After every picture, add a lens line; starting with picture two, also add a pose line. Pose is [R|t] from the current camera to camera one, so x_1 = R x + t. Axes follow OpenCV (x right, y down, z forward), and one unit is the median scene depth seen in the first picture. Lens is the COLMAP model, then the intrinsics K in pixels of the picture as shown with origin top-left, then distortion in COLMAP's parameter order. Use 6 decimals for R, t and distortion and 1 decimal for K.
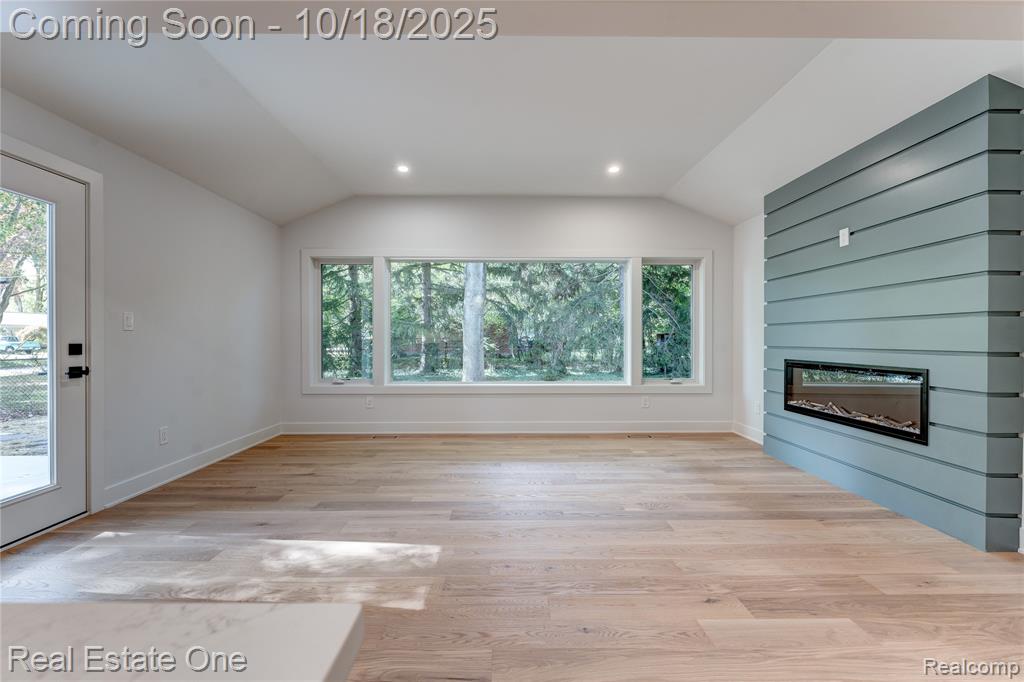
lens RADIAL K [[447.5, 0, 513.1], [0, 447.5, 339.1], [0, 0, 1]] dist [-0.001295, 0.000169]
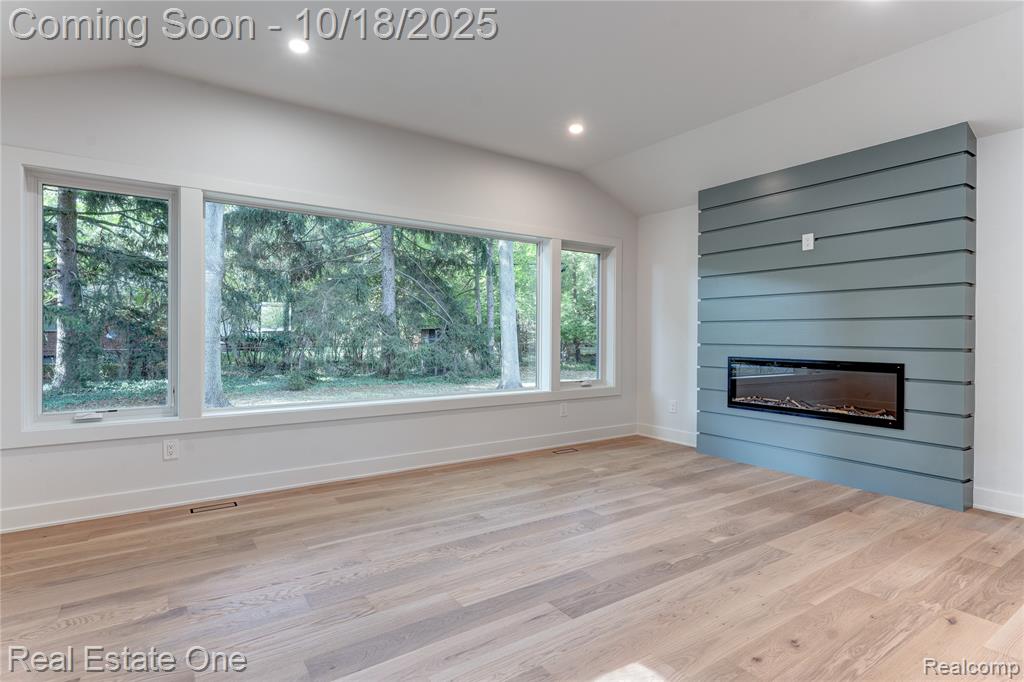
lens RADIAL K [[523.6, 0, 520.7], [0, 523.6, 334.7], [0, 0, 1]] dist [0.000817, 0.003403]
pose [[0.823580, 0.003941, 0.567187, -0.528419], [-0.004272, 0.999991, -0.000745, -0.001789], [-0.567184, -0.001810, 0.823589, 0.353738]]
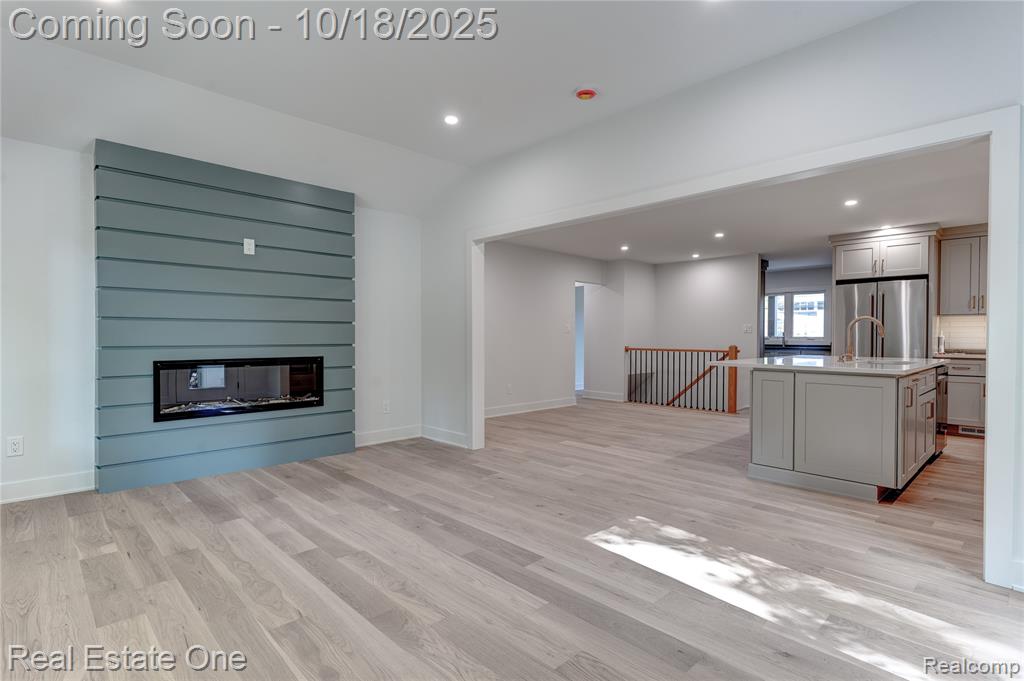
lens RADIAL K [[523.6, 0, 510.6], [0, 523.6, 343.5], [0, 0, 1]] dist [0.000817, 0.003403]
pose [[-0.696823, -0.012185, 0.717139, -0.658207], [-0.000431, 0.999863, 0.016570, -0.005697], [-0.717243, 0.011237, -0.696733, 1.433079]]
